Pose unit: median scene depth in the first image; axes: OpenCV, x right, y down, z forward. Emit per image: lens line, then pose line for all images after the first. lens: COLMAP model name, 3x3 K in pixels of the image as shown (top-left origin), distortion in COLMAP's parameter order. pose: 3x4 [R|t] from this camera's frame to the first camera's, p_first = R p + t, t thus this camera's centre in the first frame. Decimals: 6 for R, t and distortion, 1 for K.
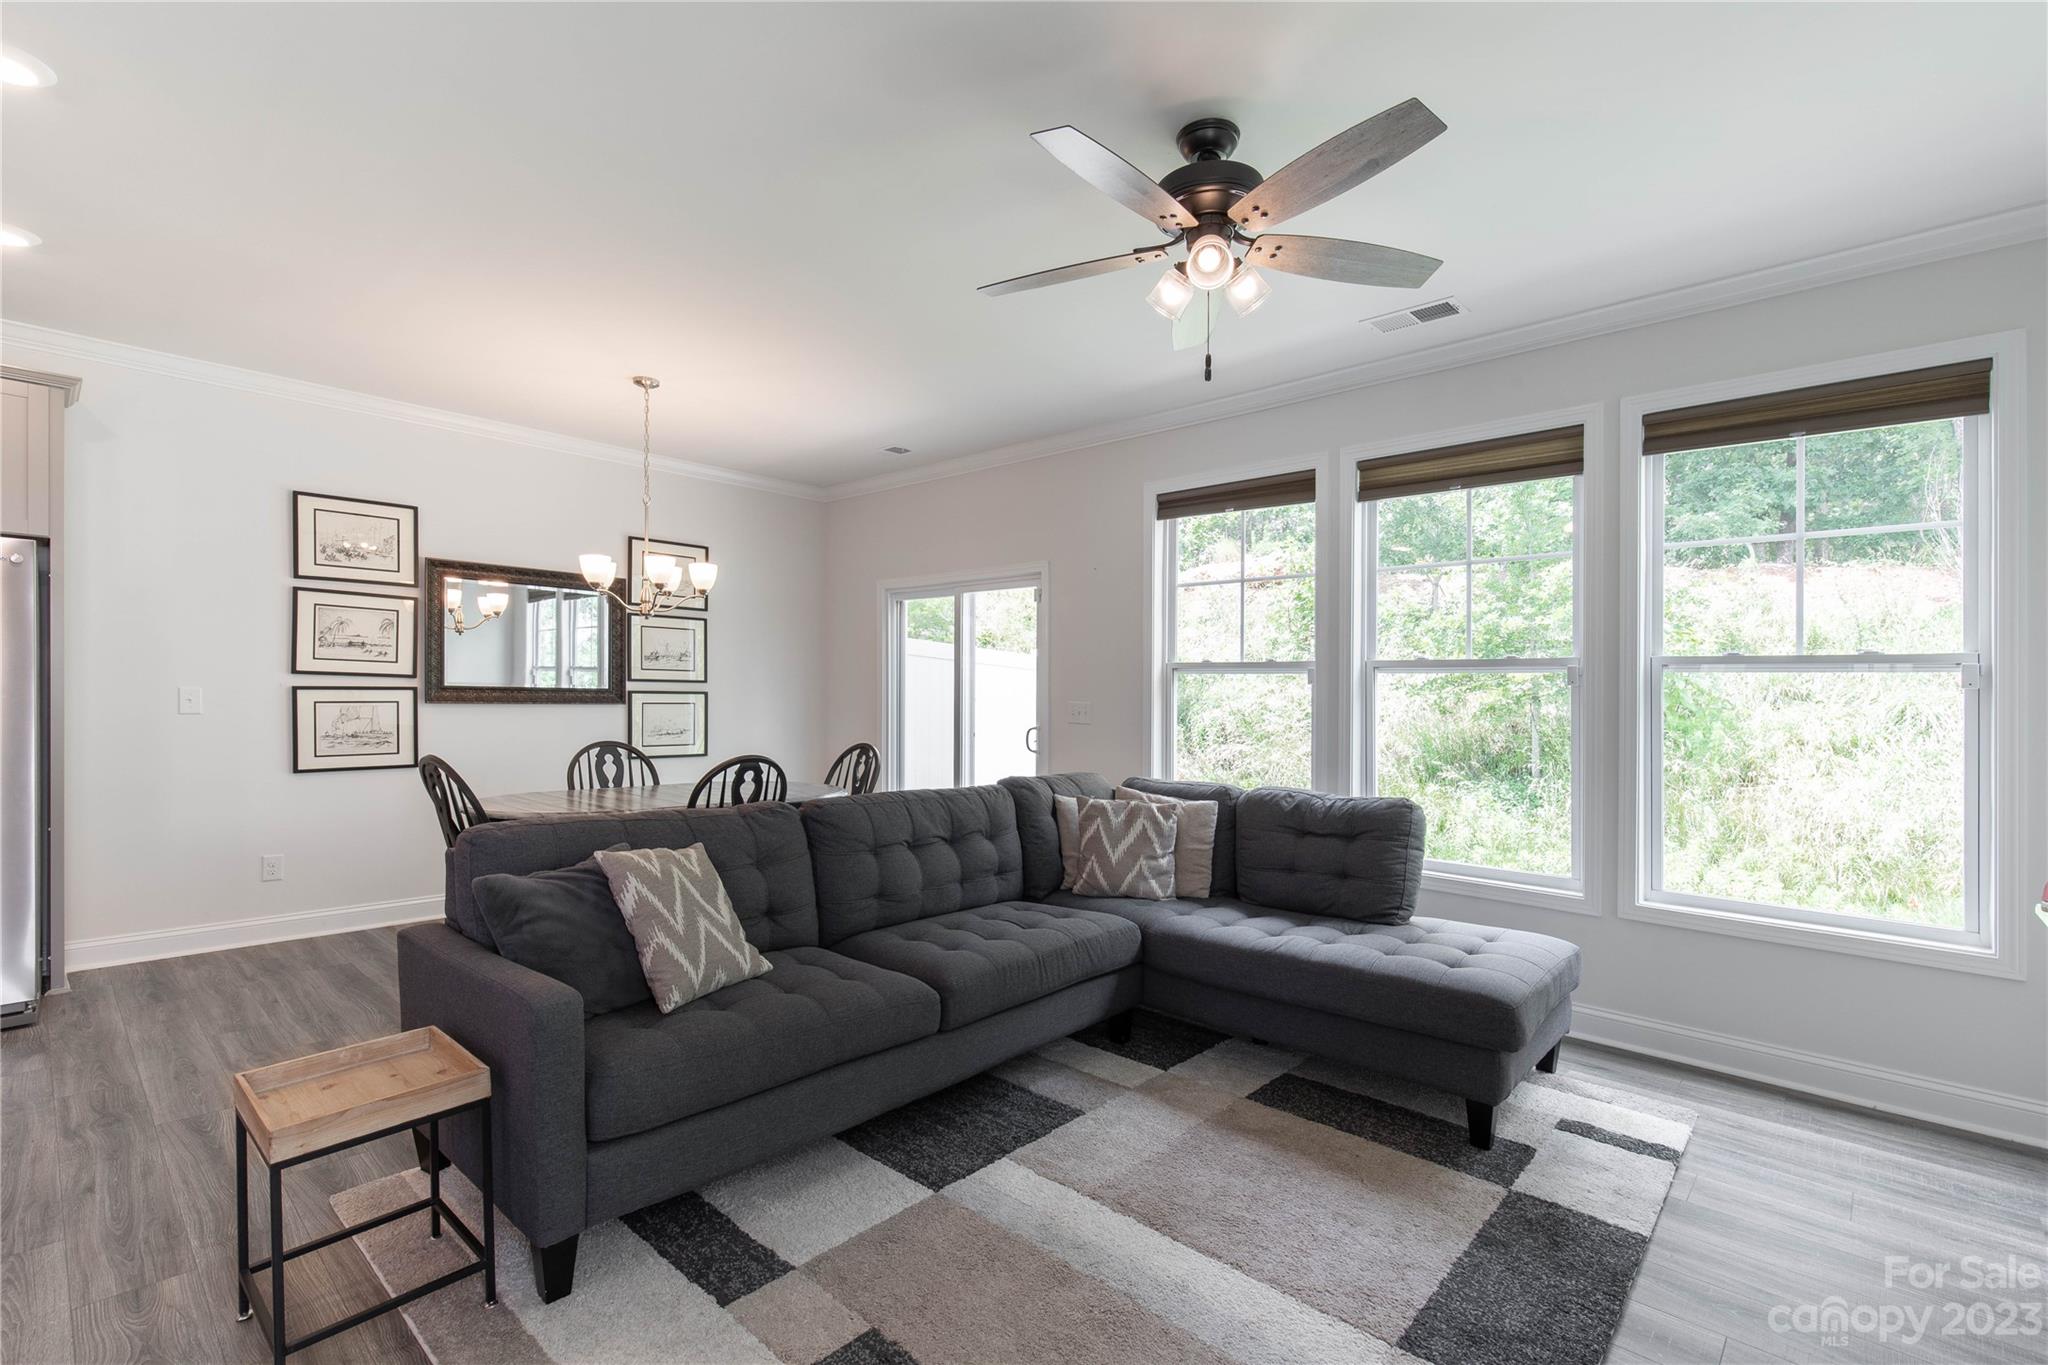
lens RADIAL K [[928.5, 0, 1029.9], [0, 928.5, 693.3], [0, 0, 1]] dist [0.009437, -0.001505]
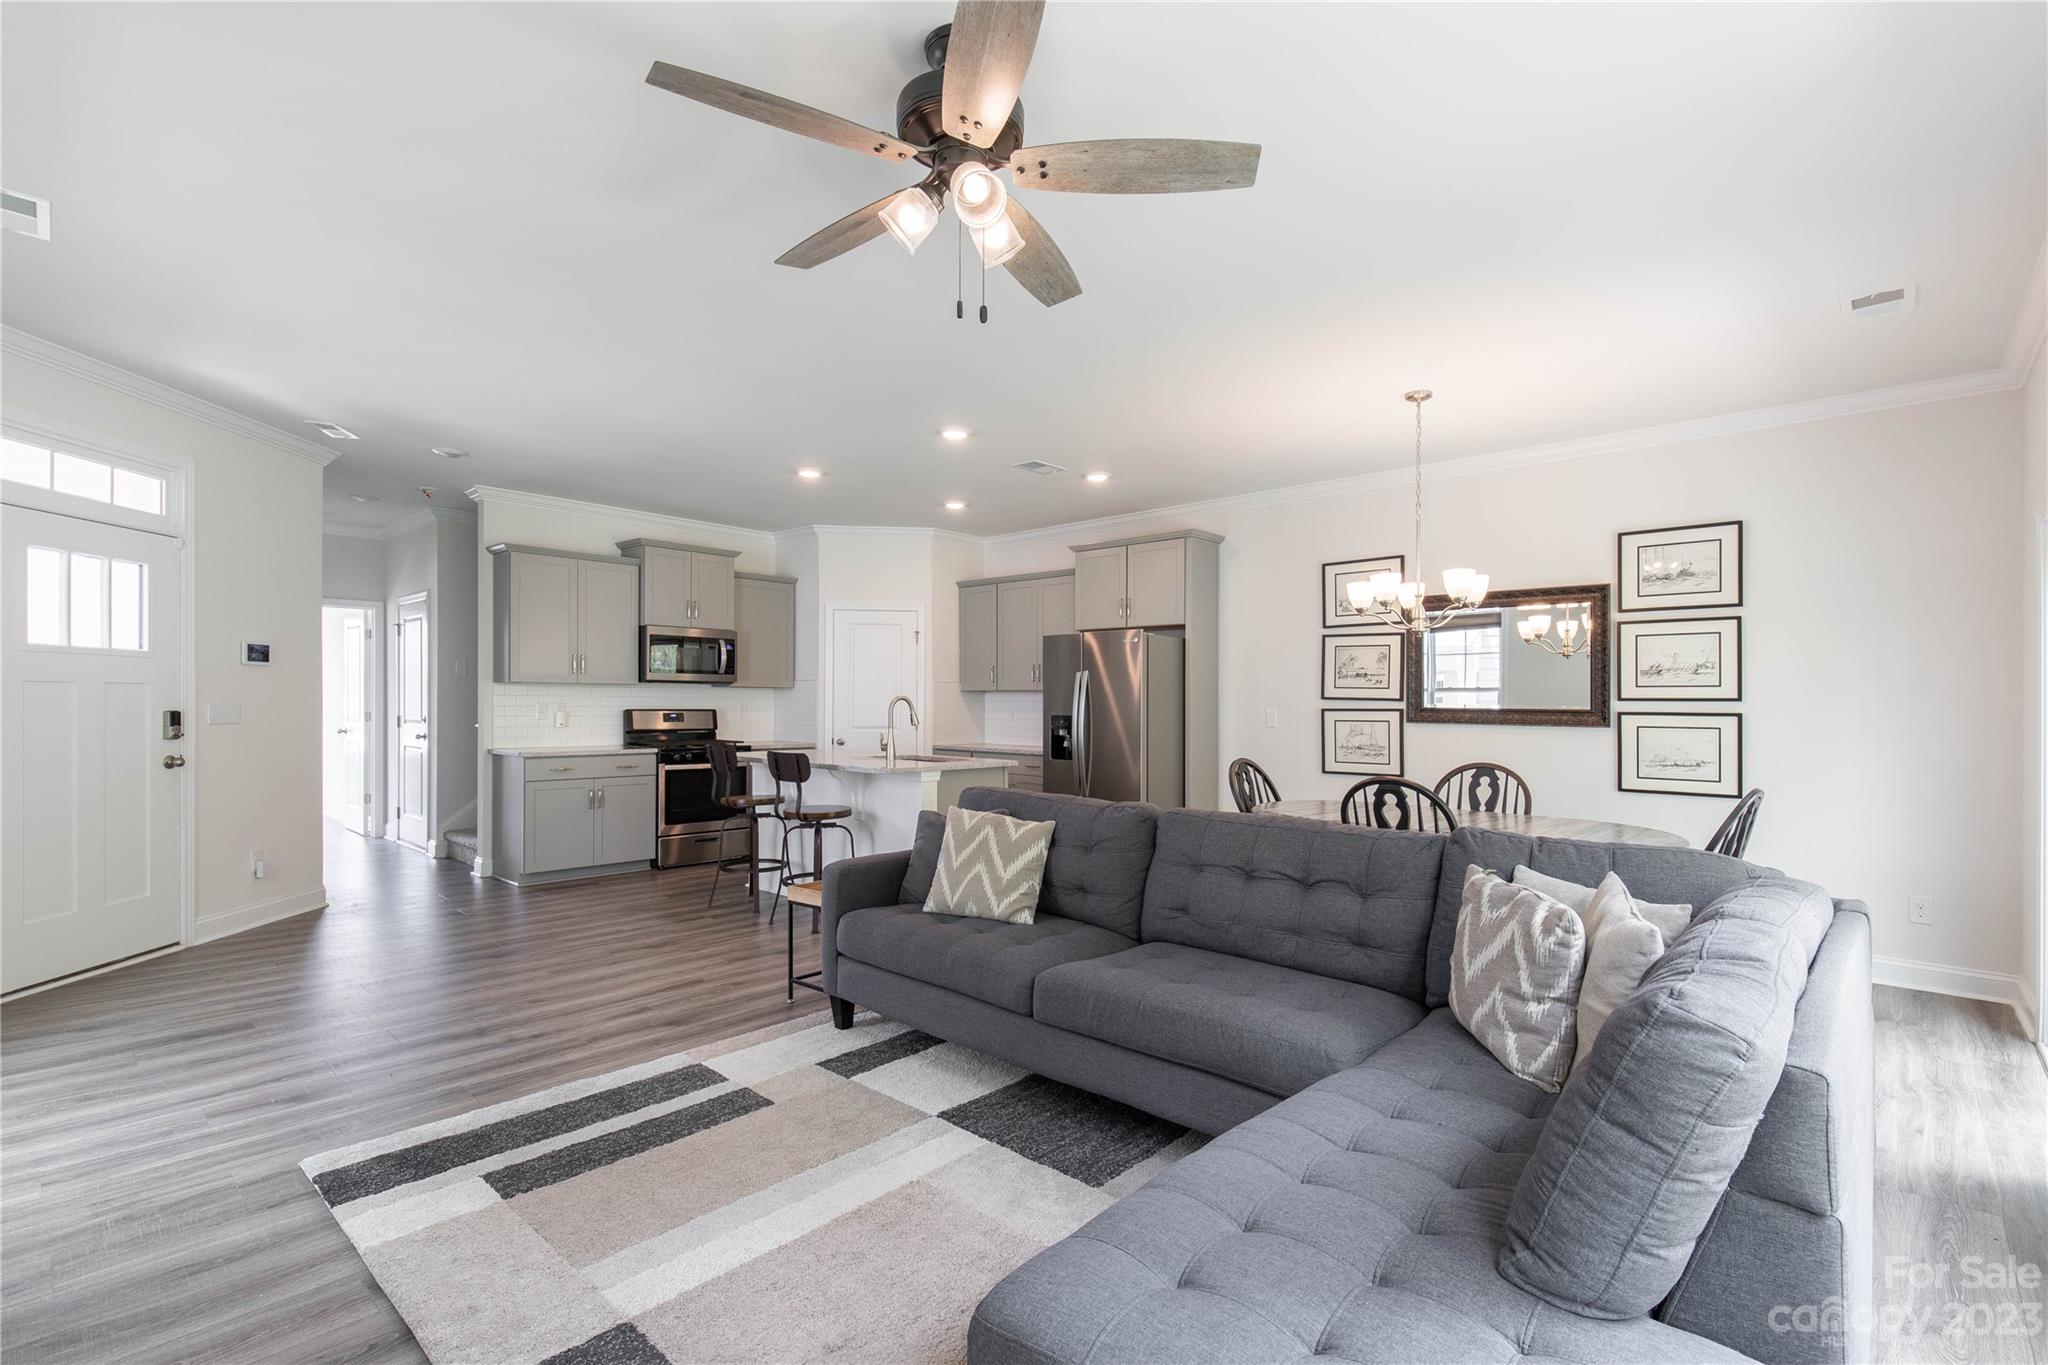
lens RADIAL K [[928.5, 0, 1013.4], [0, 928.5, 709.0], [0, 0, 1]] dist [0.009437, -0.001505]
pose [[-0.009551, -0.010398, -0.999900, 0.640617], [-0.007298, 0.999920, -0.010329, 0.011126], [0.999928, 0.007199, -0.009626, 0.640669]]
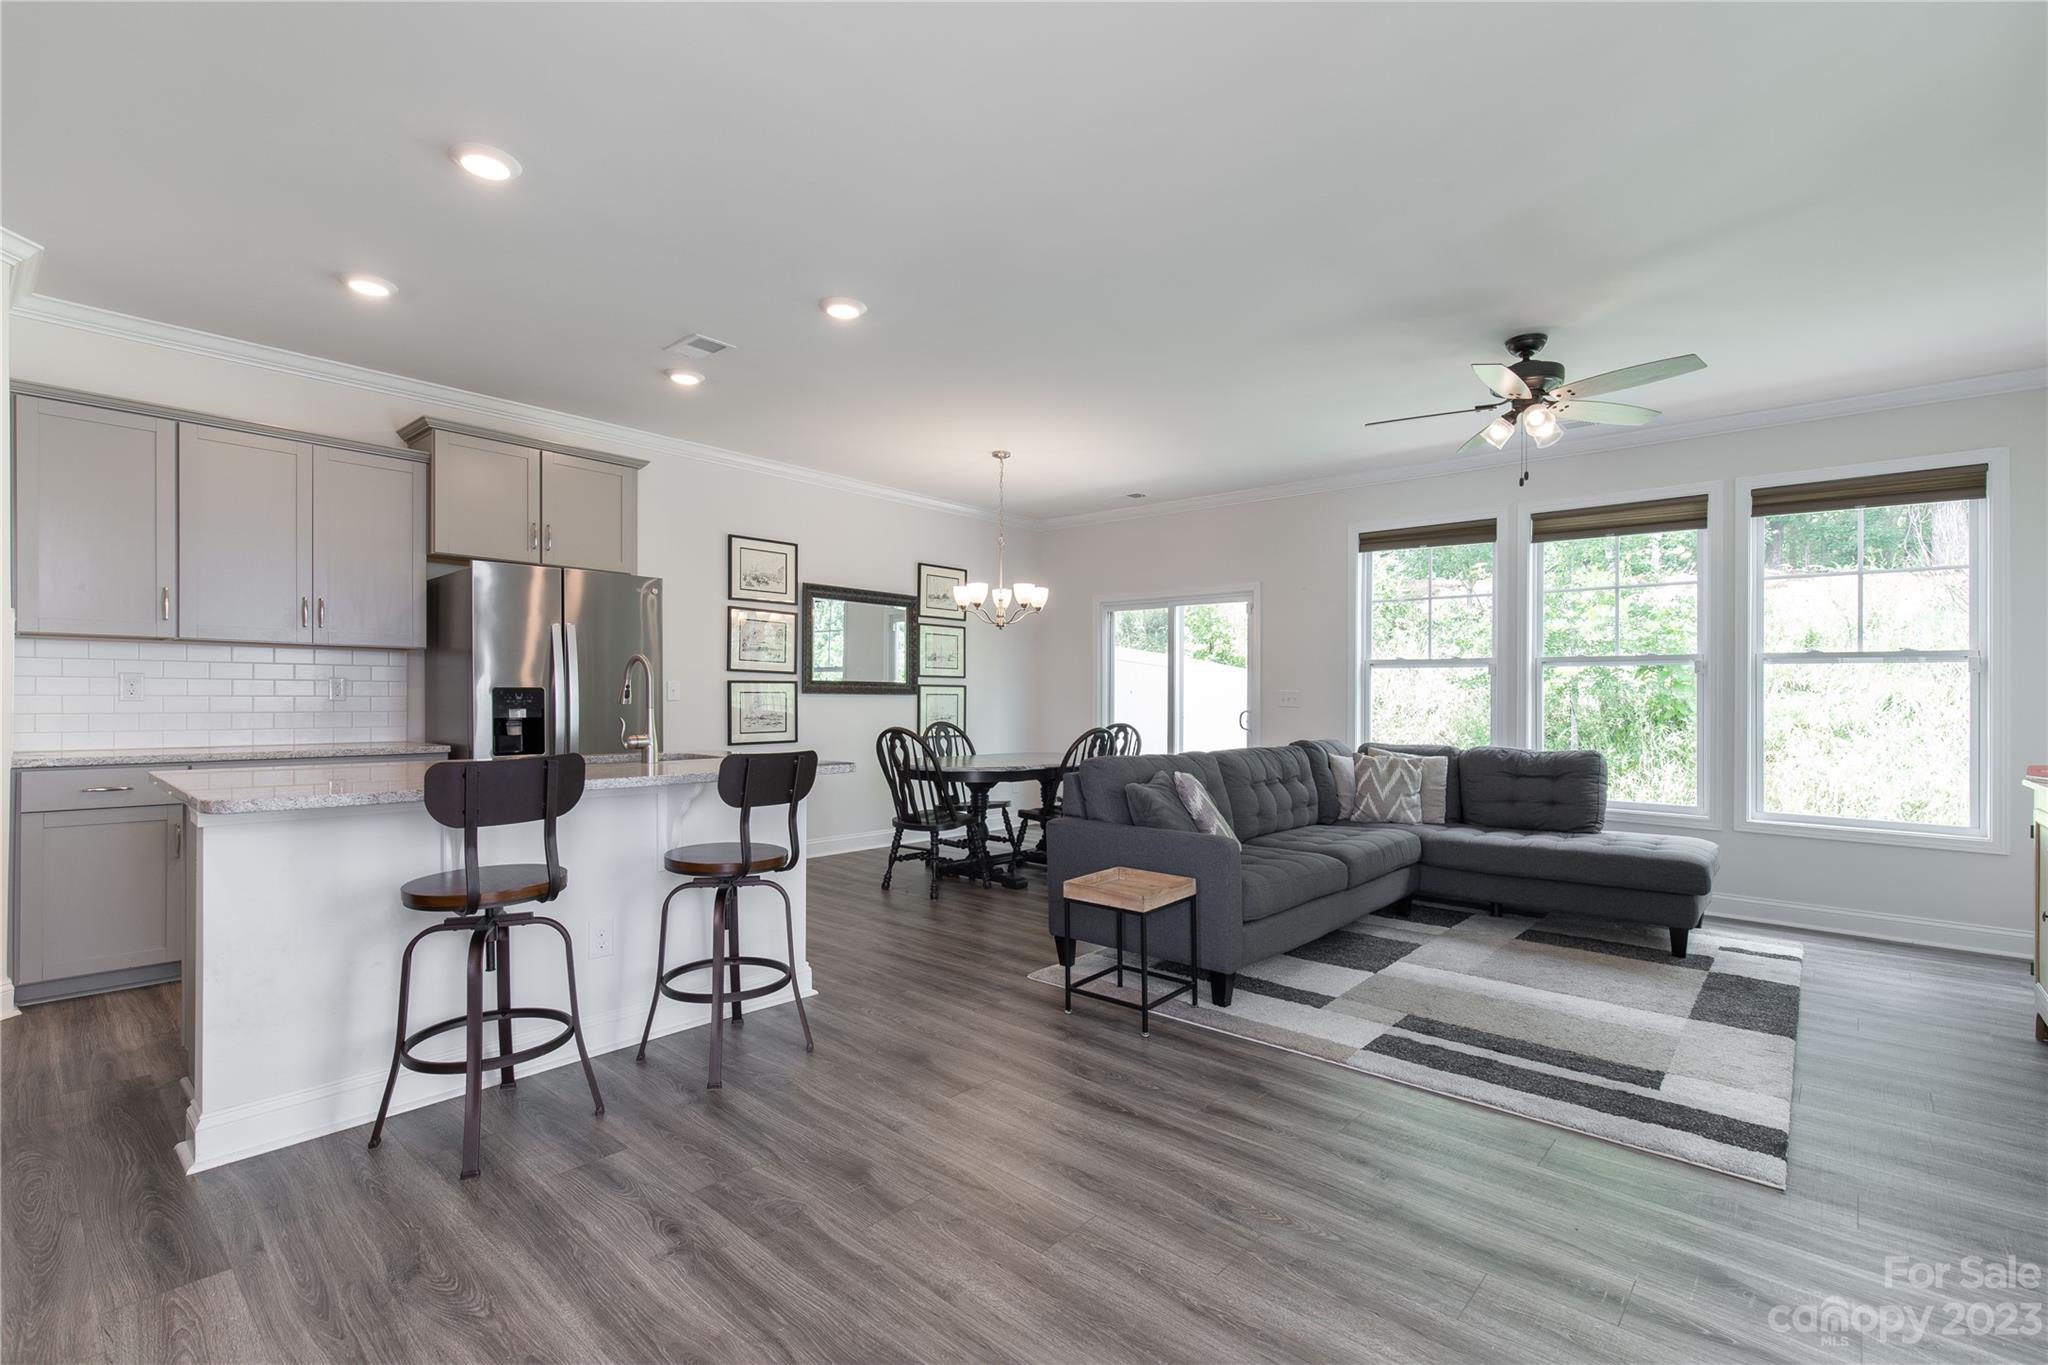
lens RADIAL K [[928.5, 0, 1025.4], [0, 928.5, 697.7], [0, 0, 1]] dist [0.009437, -0.001505]
pose [[0.999794, -0.005725, 0.019485, -0.444666], [0.005643, 0.999975, 0.004278, 0.015507], [-0.019509, -0.004167, 0.999801, -0.388811]]
